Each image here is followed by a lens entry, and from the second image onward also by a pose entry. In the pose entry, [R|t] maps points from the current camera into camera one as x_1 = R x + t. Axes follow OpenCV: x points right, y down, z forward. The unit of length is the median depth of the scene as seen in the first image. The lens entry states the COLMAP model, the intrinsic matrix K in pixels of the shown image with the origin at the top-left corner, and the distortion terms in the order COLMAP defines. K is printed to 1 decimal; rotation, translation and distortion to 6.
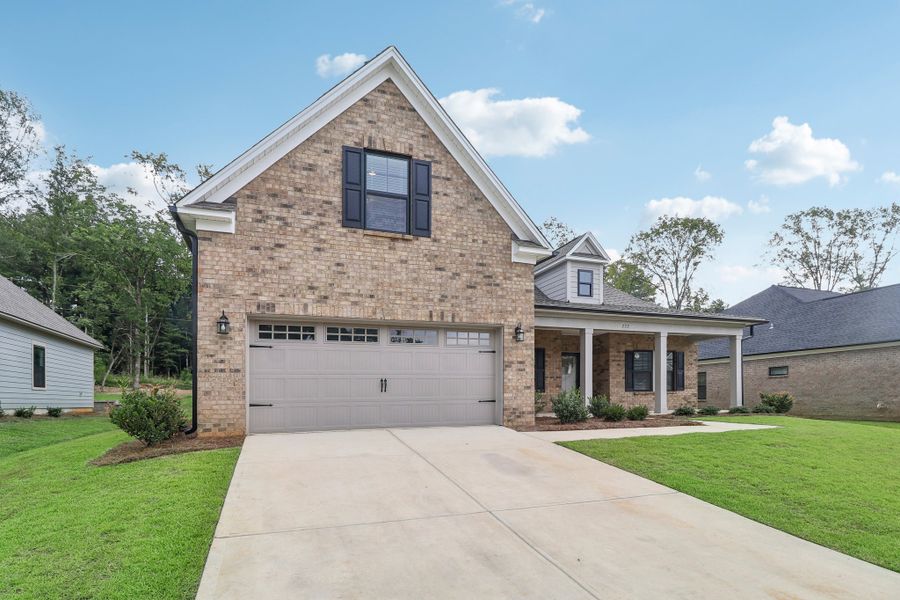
lens RADIAL K [[418.6, 0, 440.6], [0, 418.6, 297.7], [0, 0, 1]] dist [0.004086, -0.012336]
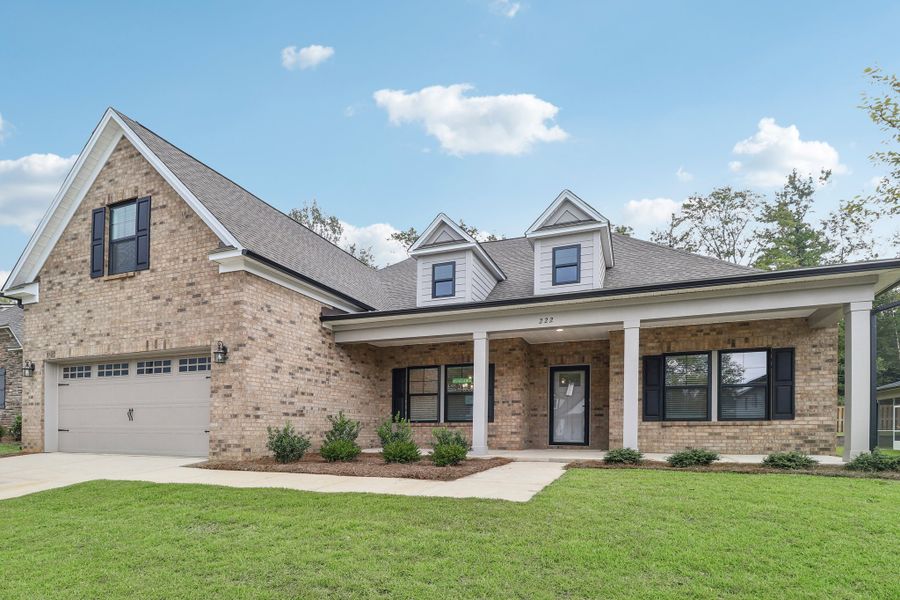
lens RADIAL K [[424.2, 0, 500.0], [0, 424.2, 324.6], [0, 0, 1]] dist [-0.004716, -0.000945]
pose [[0.780489, -0.135875, -0.610225, 1.267177], [0.134233, 0.989753, -0.048696, 0.156573], [0.610588, -0.043906, 0.790730, 0.710925]]
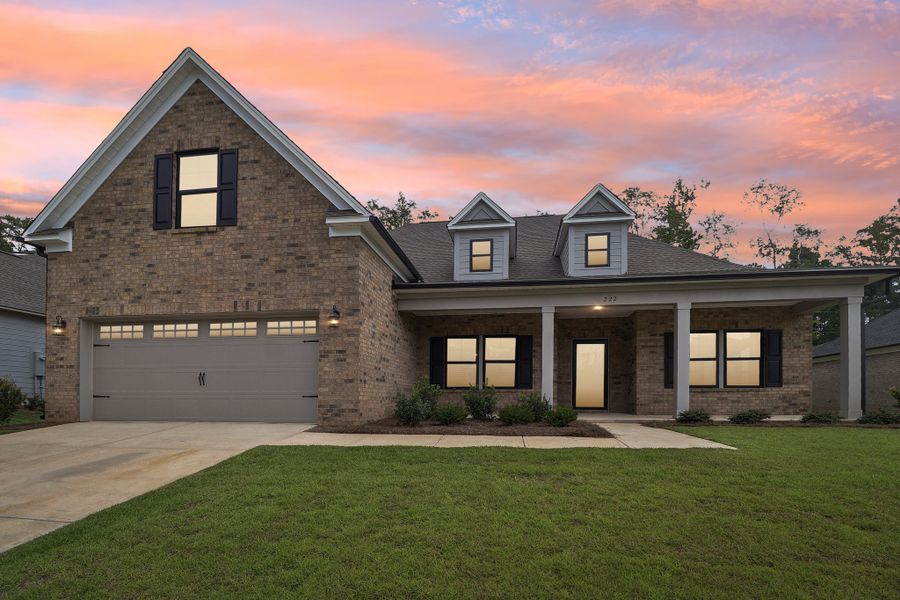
lens RADIAL K [[404.9, 0, 496.5], [0, 404.9, 296.8], [0, 0, 1]] dist [-0.001673, -0.001144]
pose [[0.892359, -0.097436, -0.440683, 0.918407], [0.094359, 0.995117, -0.028952, 0.104715], [0.441352, -0.015747, 0.897196, 0.429536]]
